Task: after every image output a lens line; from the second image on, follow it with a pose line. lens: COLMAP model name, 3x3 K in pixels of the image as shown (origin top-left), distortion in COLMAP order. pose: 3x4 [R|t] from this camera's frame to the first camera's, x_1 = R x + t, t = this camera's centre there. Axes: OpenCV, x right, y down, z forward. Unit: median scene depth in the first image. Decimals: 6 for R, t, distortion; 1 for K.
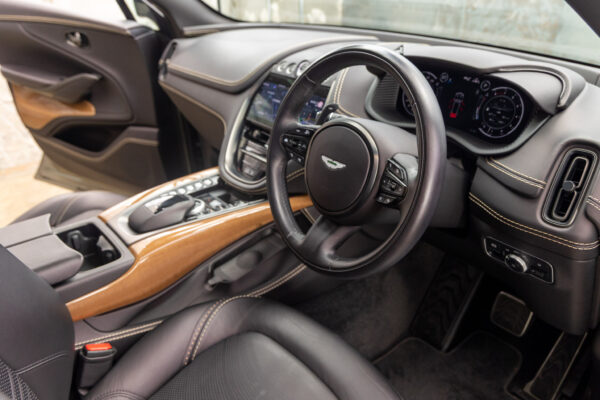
lens RADIAL K [[503.3, 0, 298.8], [0, 503.3, 199.6], [0, 0, 1]] dist [0.001315, 0.002913]
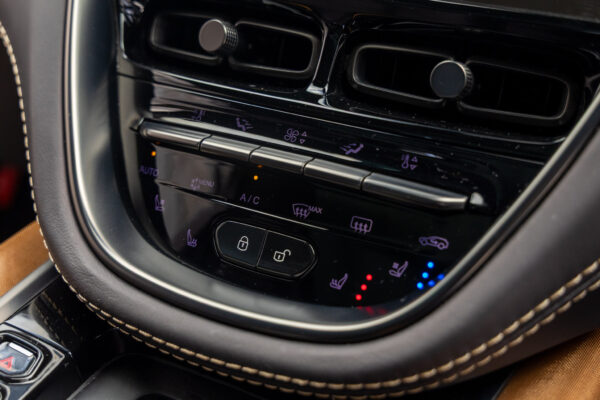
lens RADIAL K [[917.4, 0, 299.9], [0, 917.4, 219.4], [0, 0, 1]] dist [0.001738, -0.034119]
pose [[0.922239, -0.193743, 0.334574, -0.251147], [0.167950, 0.980222, 0.104675, -0.128397], [-0.348236, -0.040343, 0.936538, 0.901139]]
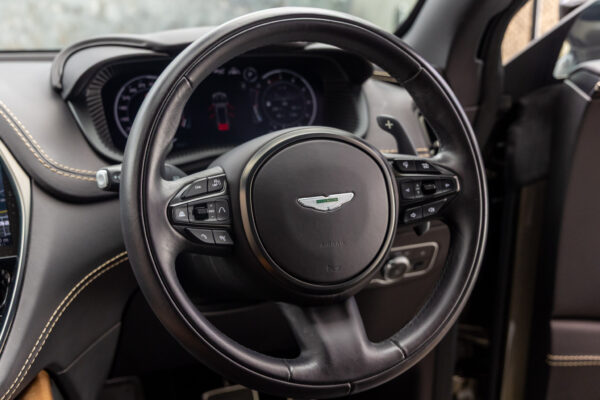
lens RADIAL K [[823.8, 0, 301.1], [0, 823.8, 201.7], [0, 0, 1]] dist [-0.003260, -0.004610]
pose [[0.237390, -0.230099, 0.943769, -0.739817], [0.394322, 0.910723, 0.122856, -0.175917], [-0.887782, 0.342984, 0.306929, 0.636185]]
